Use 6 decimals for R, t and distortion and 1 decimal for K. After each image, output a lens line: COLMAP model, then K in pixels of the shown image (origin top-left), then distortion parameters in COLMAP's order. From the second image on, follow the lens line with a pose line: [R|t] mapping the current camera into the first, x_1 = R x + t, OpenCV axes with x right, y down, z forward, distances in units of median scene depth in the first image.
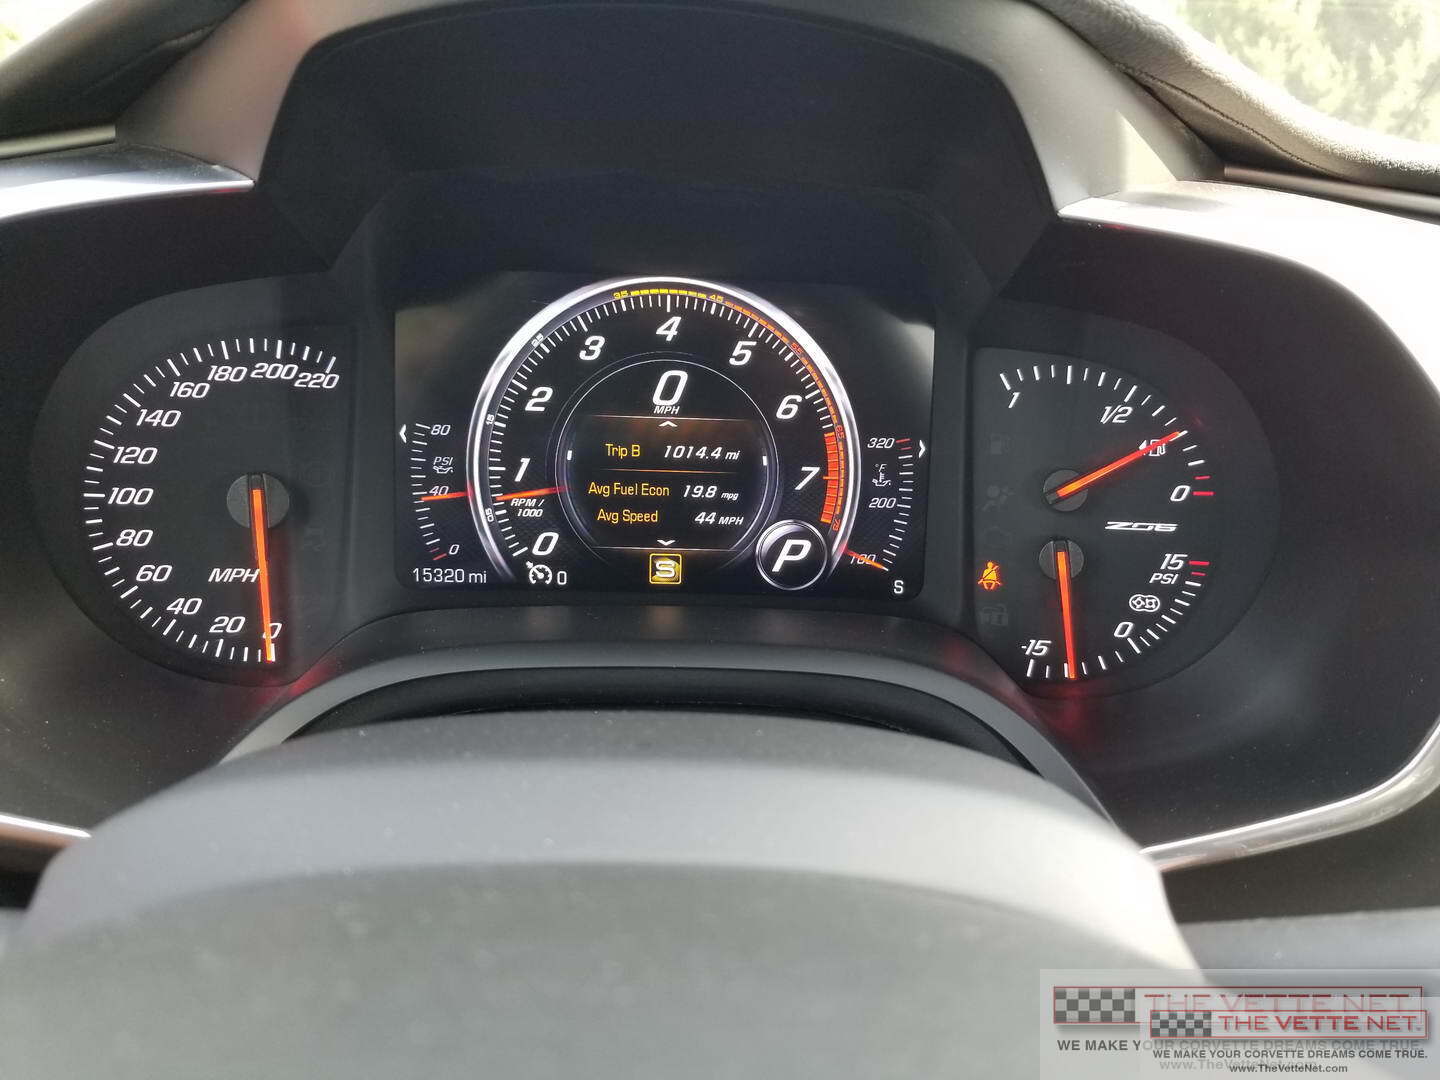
lens RADIAL K [[1137.3, 0, 689.2], [0, 1137.3, 535.7], [0, 0, 1]] dist [0.015713, -0.041952]
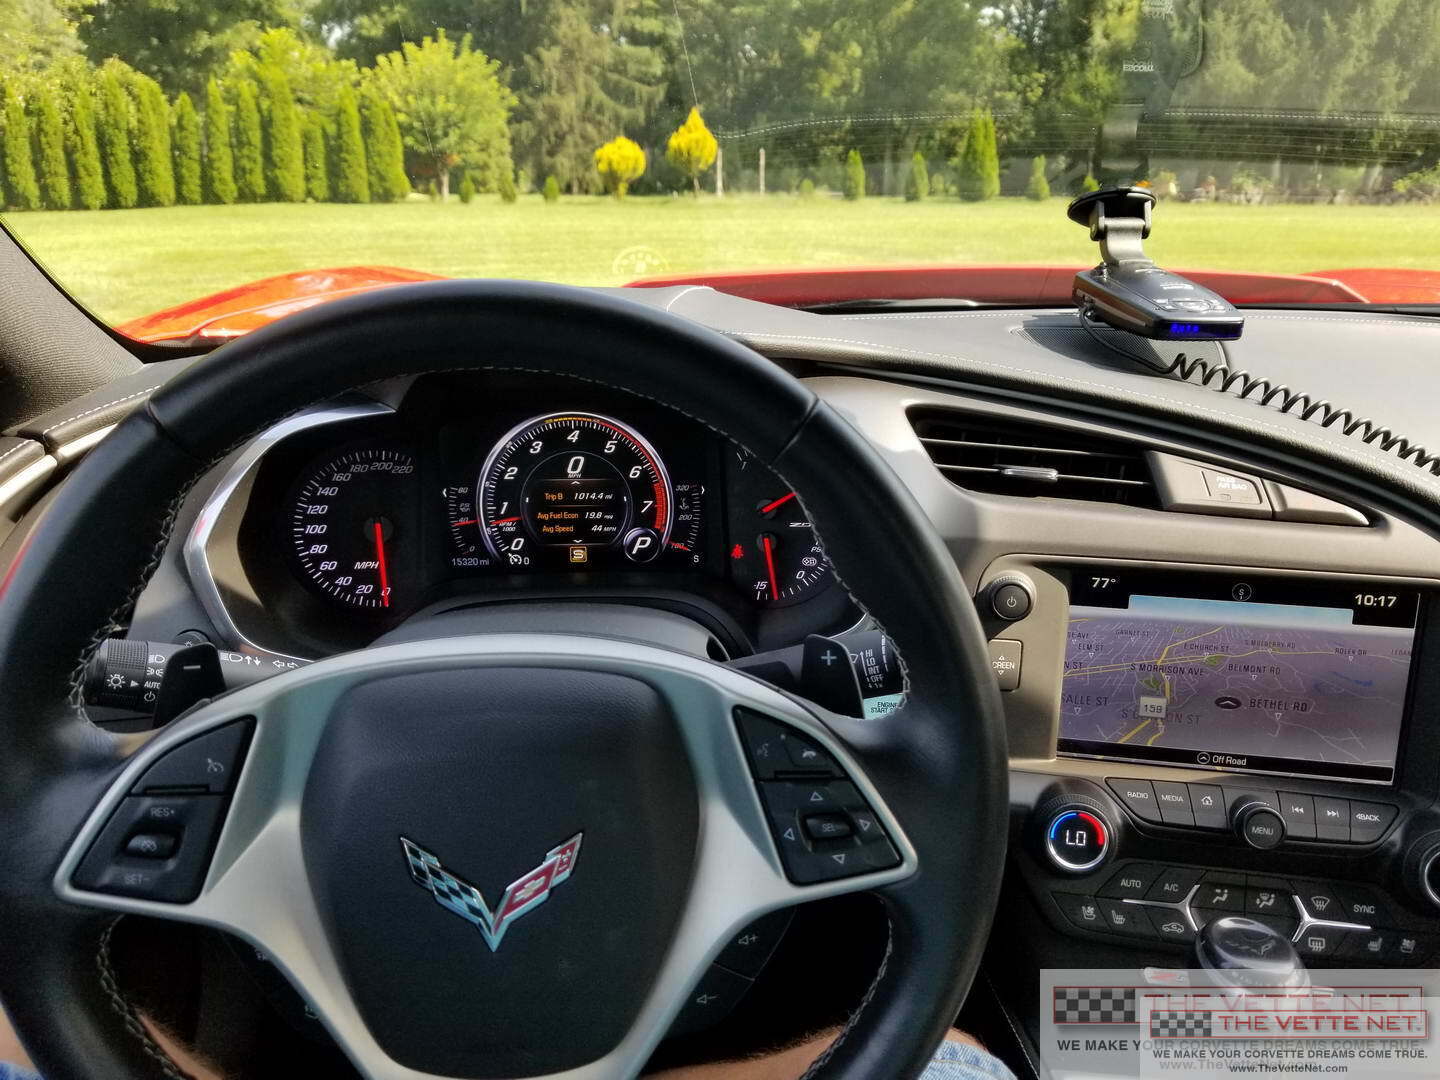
lens RADIAL K [[1137.3, 0, 724.0], [0, 1137.3, 571.5], [0, 0, 1]] dist [0.015713, -0.041952]
pose [[0.998222, -0.039365, 0.044767, 0.148316], [0.037342, 0.998282, 0.045157, -0.021972], [-0.046468, -0.043405, 0.997976, -1.042526]]
